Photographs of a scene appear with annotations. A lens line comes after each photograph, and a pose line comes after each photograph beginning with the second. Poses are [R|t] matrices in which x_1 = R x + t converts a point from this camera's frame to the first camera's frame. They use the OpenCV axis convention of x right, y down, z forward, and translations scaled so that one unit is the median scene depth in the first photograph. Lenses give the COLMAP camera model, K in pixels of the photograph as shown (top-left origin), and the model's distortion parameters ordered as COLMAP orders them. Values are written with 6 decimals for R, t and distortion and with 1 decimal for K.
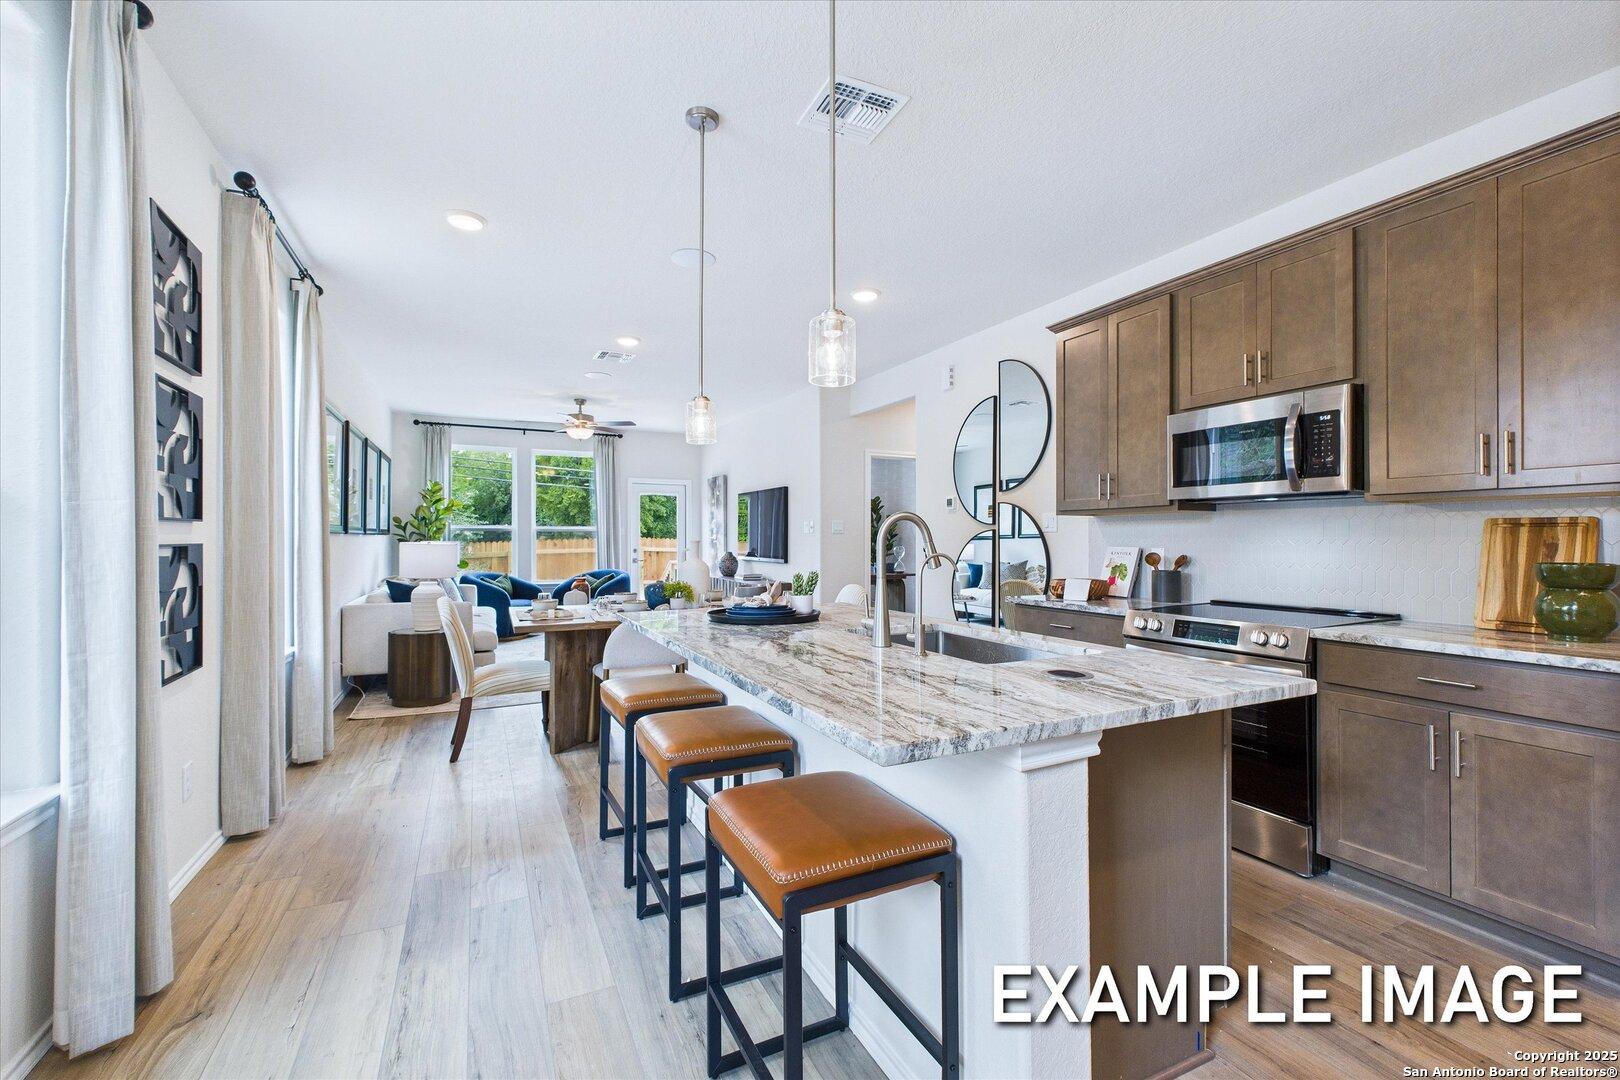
lens RADIAL K [[684.5, 0, 816.4], [0, 684.5, 531.6], [0, 0, 1]] dist [-0.003147, -0.000083]
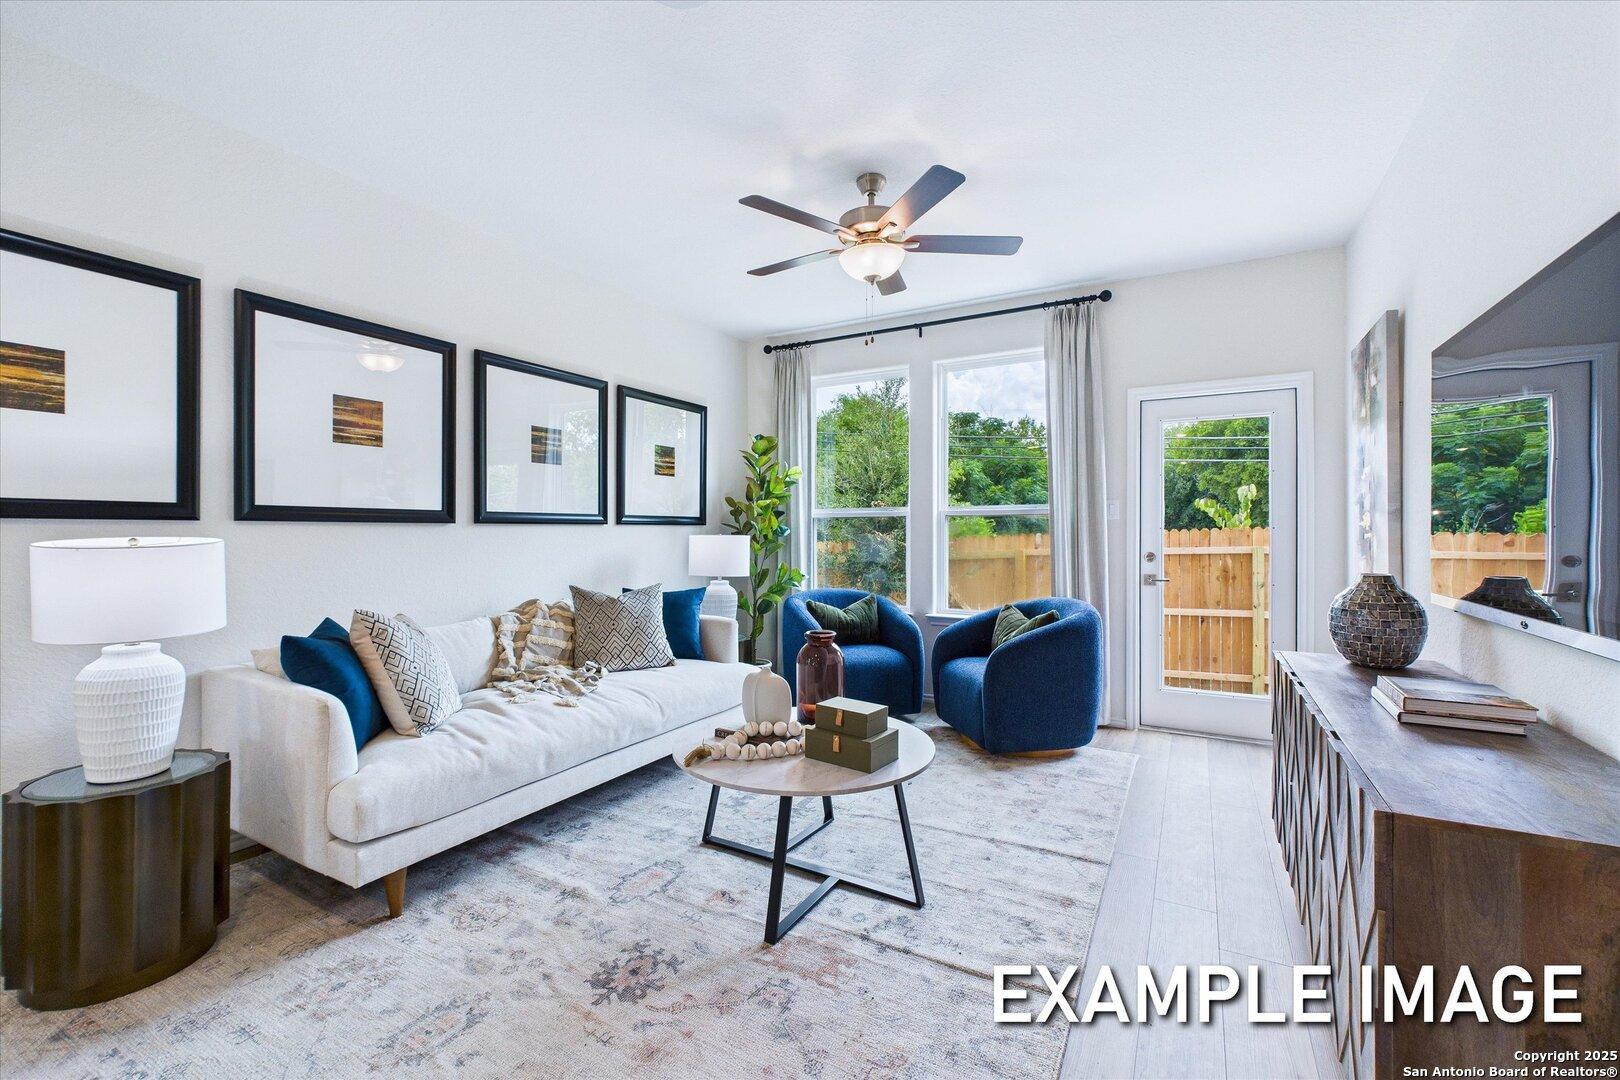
lens RADIAL K [[684.5, 0, 816.4], [0, 684.5, 531.6], [0, 0, 1]] dist [-0.003147, -0.000083]
pose [[0.571242, -0.006855, -0.820753, -0.036182], [0.016314, 0.999862, 0.003004, 0.007917], [0.820620, -0.015106, 0.571275, 0.624258]]
